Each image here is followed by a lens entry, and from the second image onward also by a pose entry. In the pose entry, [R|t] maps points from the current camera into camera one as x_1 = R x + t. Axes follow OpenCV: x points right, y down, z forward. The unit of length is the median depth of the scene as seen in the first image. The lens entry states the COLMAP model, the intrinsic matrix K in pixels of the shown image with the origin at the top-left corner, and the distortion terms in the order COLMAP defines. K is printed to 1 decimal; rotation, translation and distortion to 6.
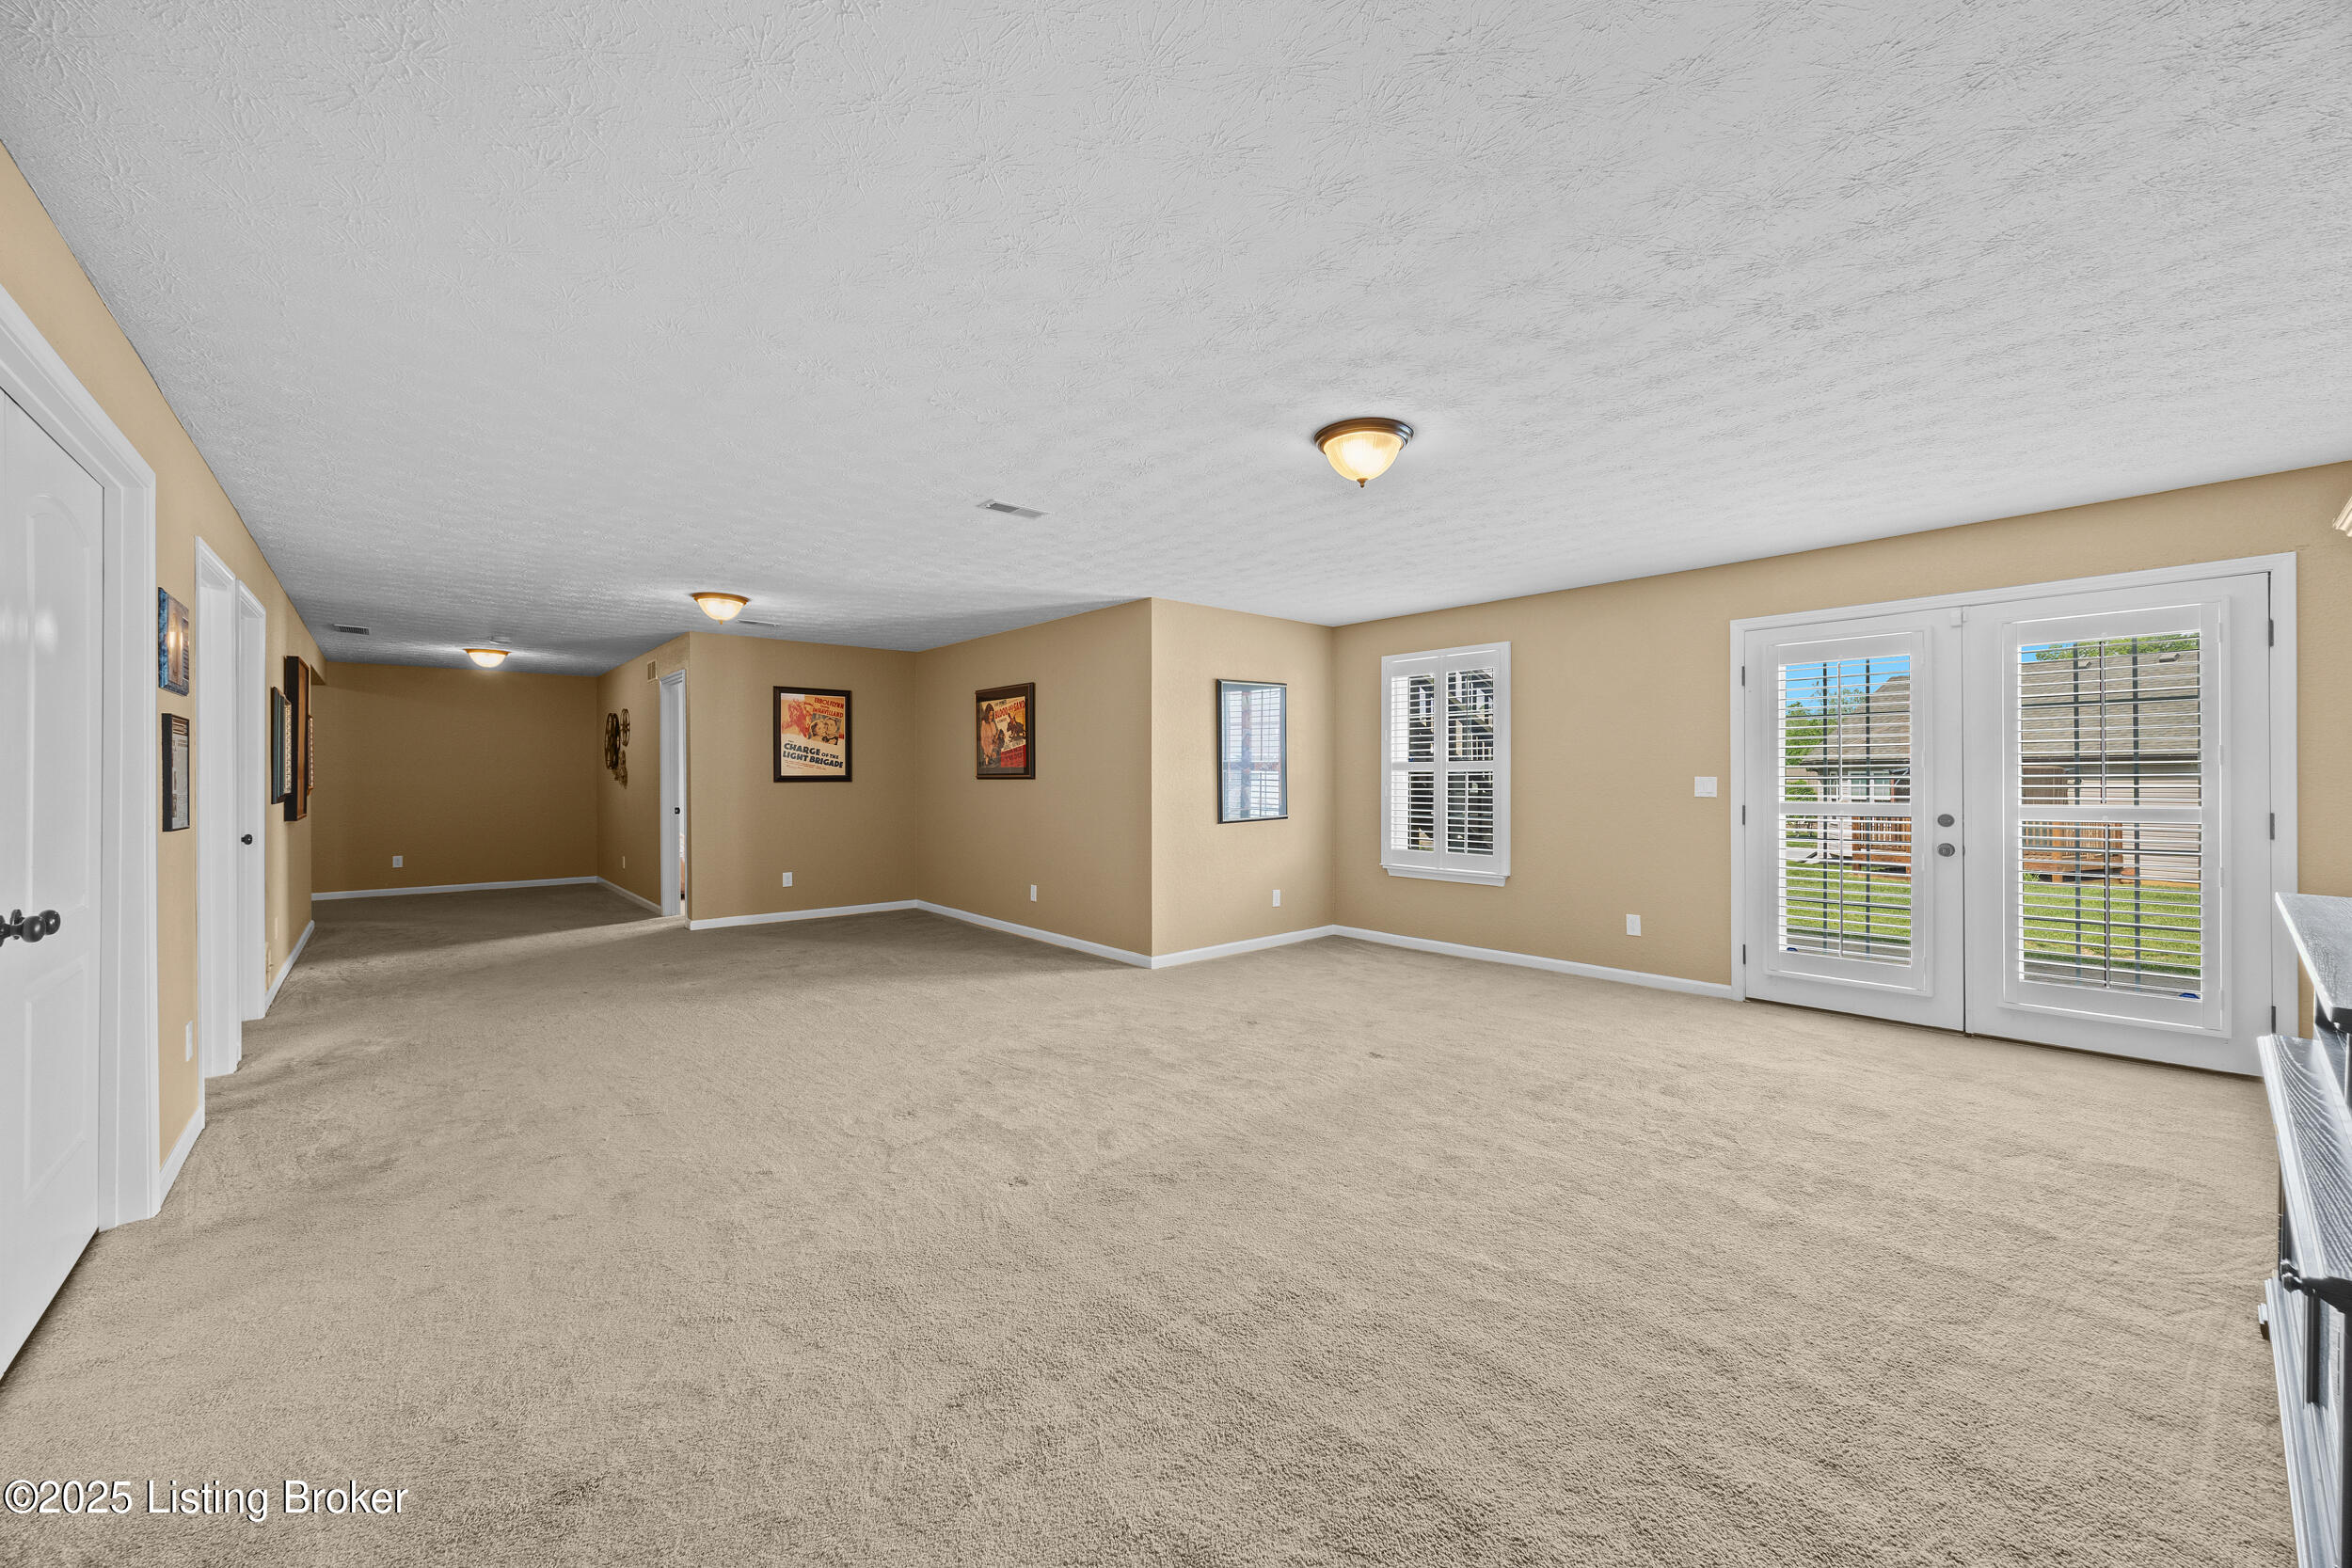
lens RADIAL K [[903.0, 0, 1183.4], [0, 903.0, 772.7], [0, 0, 1]] dist [-0.005800, 0.000250]
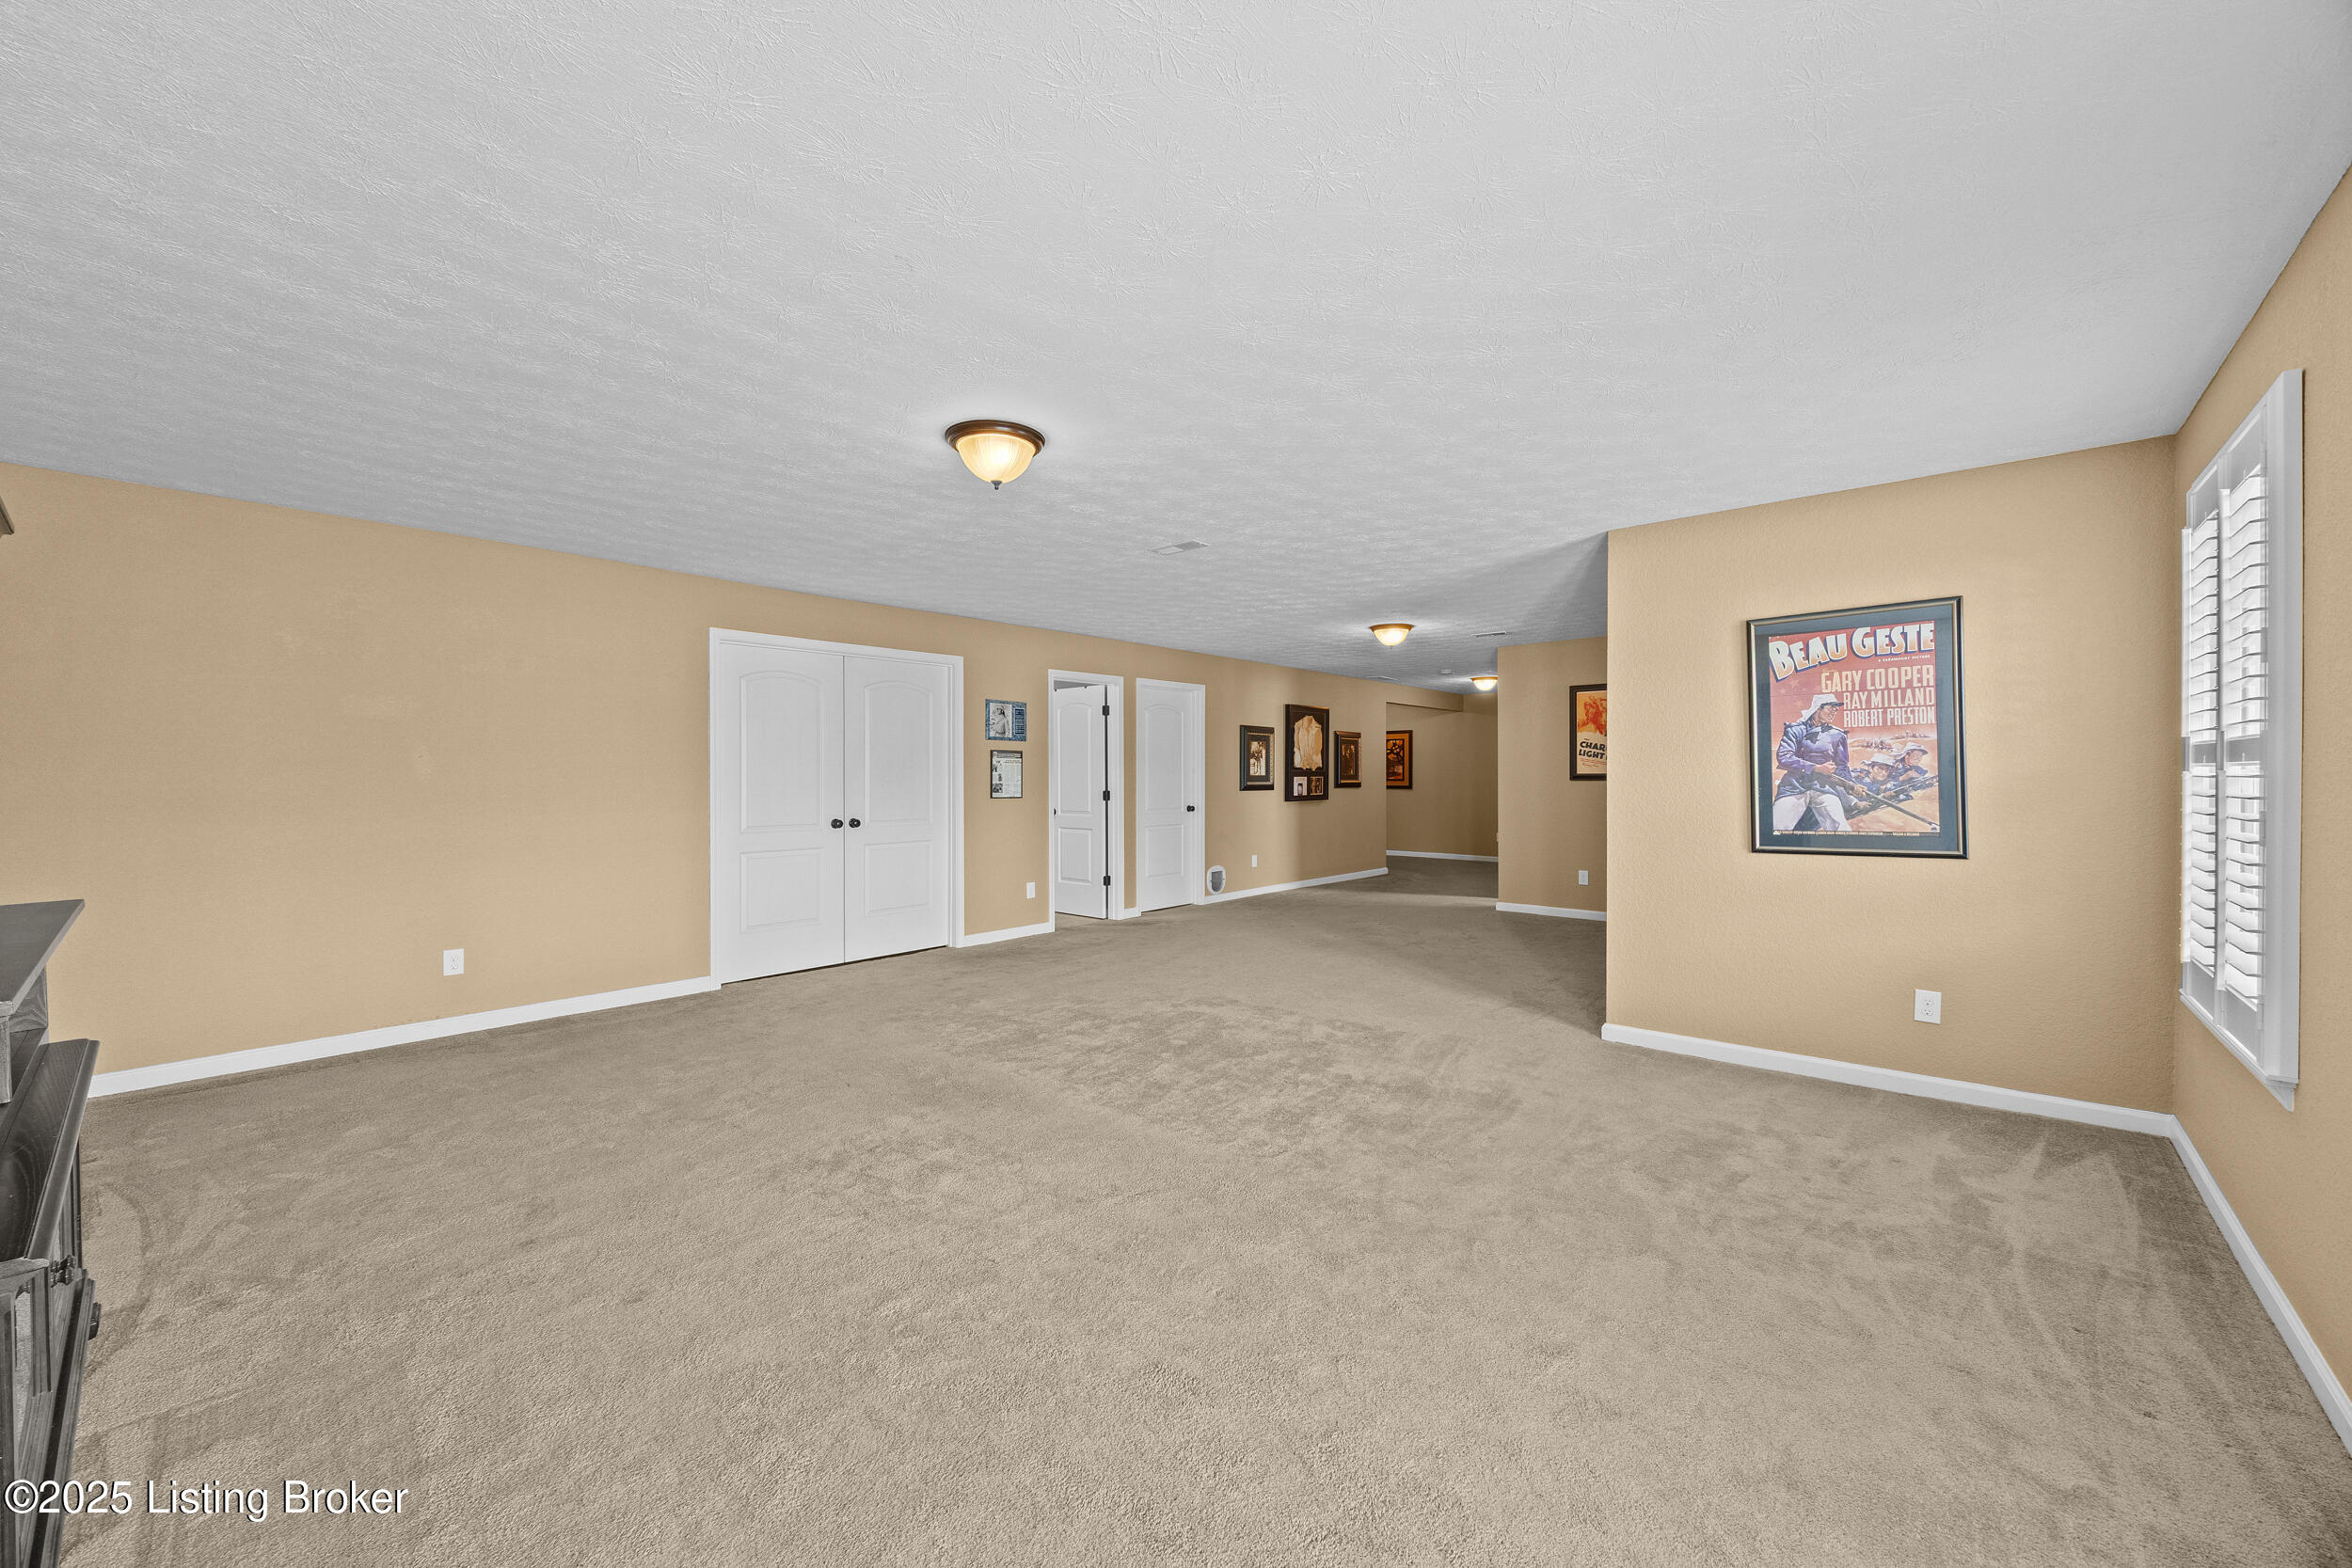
lens RADIAL K [[903.0, 0, 1185.5], [0, 903.0, 782.4], [0, 0, 1]] dist [-0.005800, 0.000250]
pose [[0.128914, 0.007971, -0.991624, 0.637908], [0.003744, 0.999957, 0.008525, 0.003056], [0.991649, -0.004811, 0.128878, 0.570705]]
